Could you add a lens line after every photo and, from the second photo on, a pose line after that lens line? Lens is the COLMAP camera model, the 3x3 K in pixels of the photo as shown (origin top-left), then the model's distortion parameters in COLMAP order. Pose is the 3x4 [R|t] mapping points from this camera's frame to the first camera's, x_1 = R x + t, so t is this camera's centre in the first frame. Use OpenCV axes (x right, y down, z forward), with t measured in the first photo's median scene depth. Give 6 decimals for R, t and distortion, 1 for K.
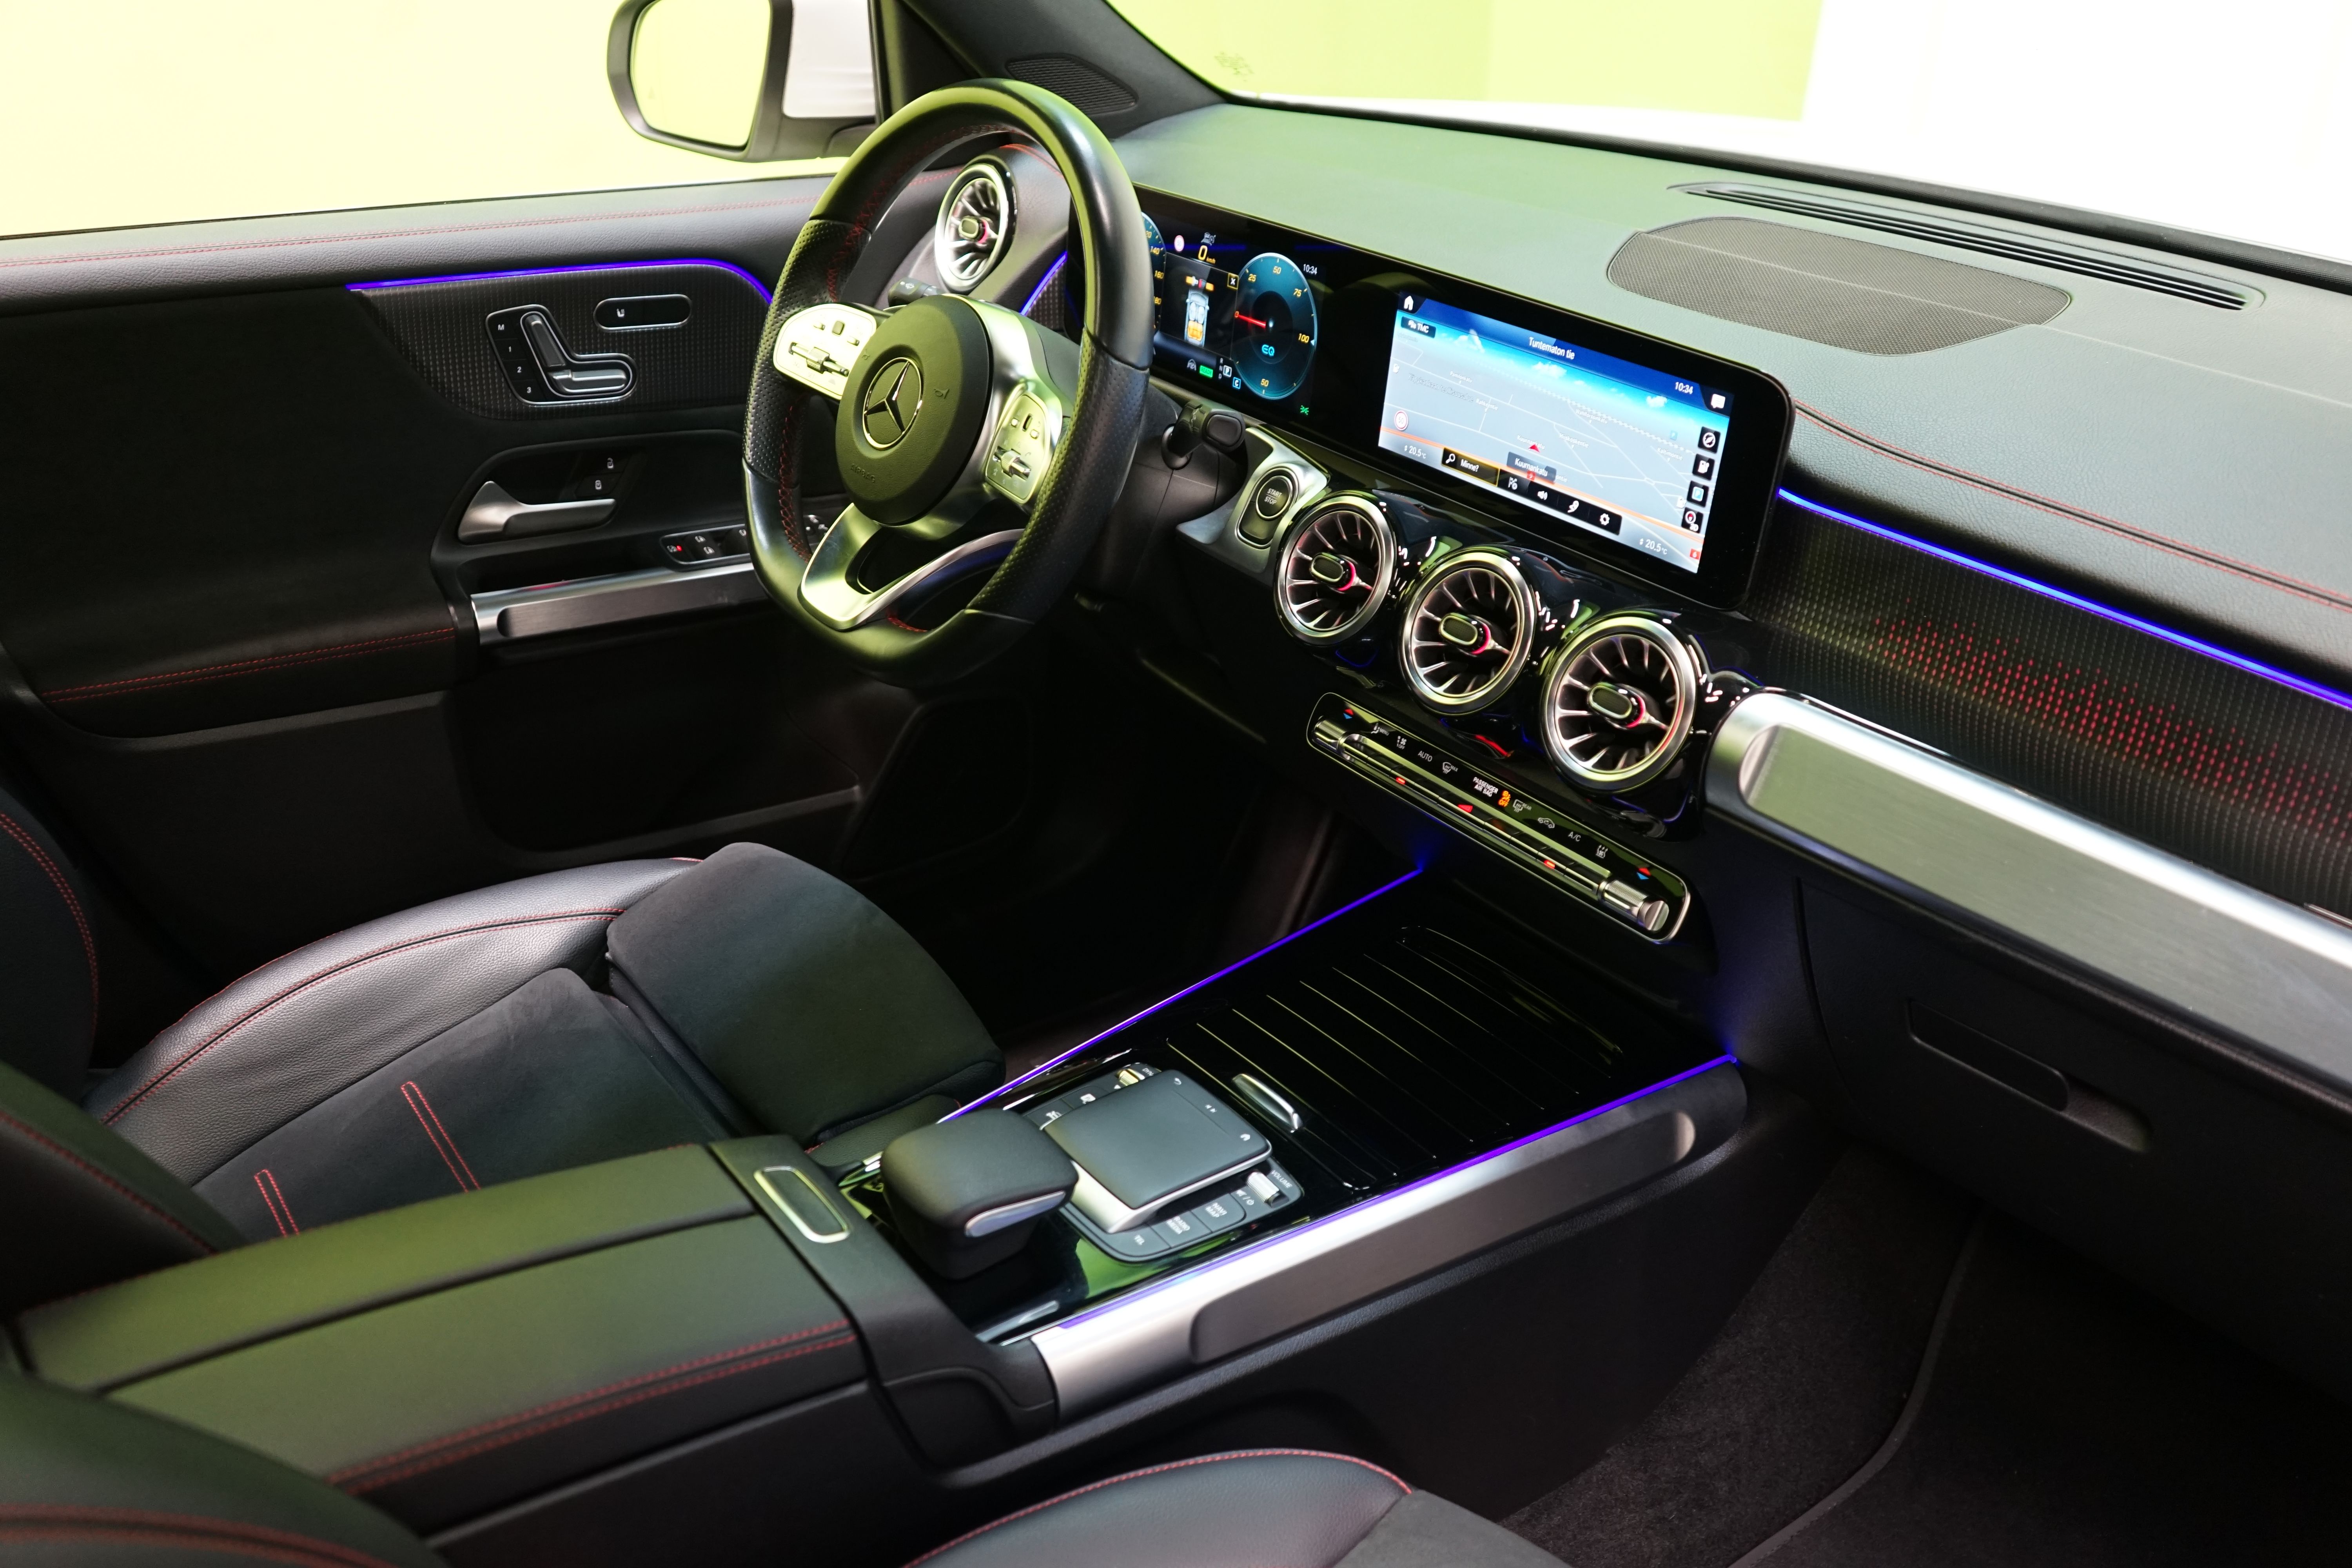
lens RADIAL K [[1974.9, 0, 1173.6], [0, 1974.9, 786.5], [0, 0, 1]] dist [0.013703, 0.001099]
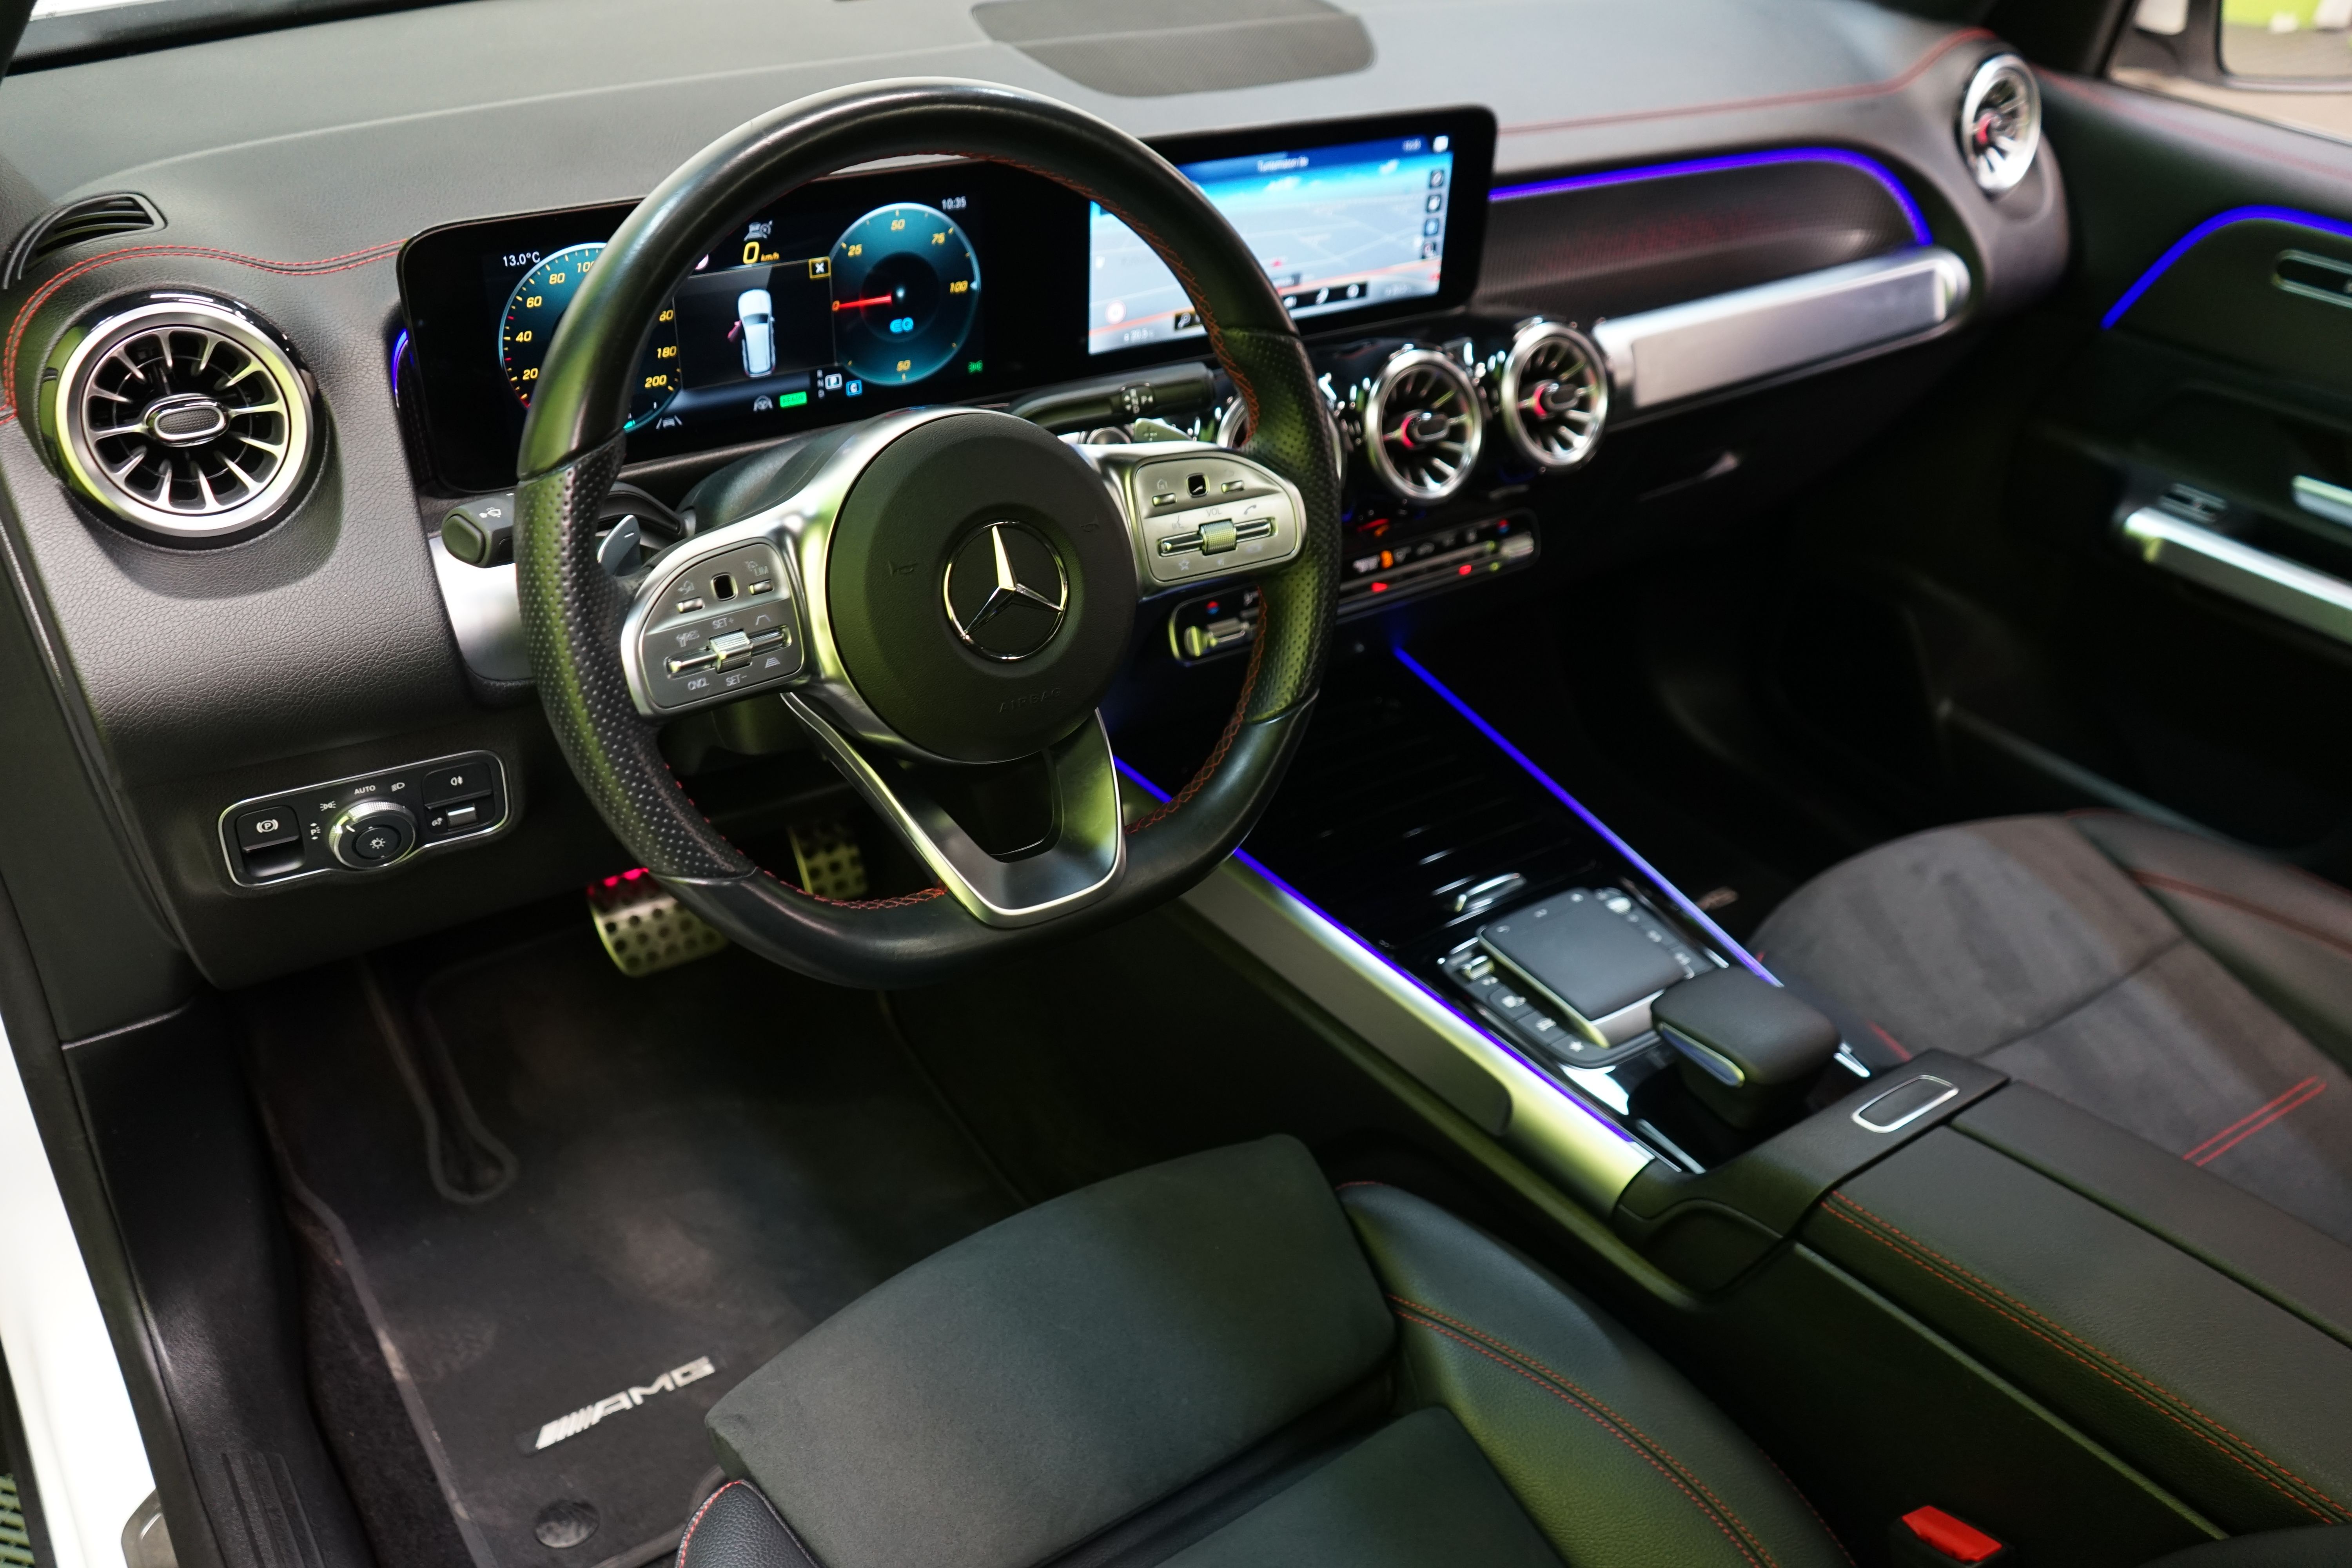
lens RADIAL K [[1900.8, 0, 1173.1], [0, 1900.8, 781.5], [0, 0, 1]] dist [-0.013263, 0.015632]
pose [[0.030316, -0.577637, 0.815730, -0.777448], [0.396412, 0.756128, 0.520699, -0.501853], [-0.917572, 0.307580, 0.251905, 0.881182]]
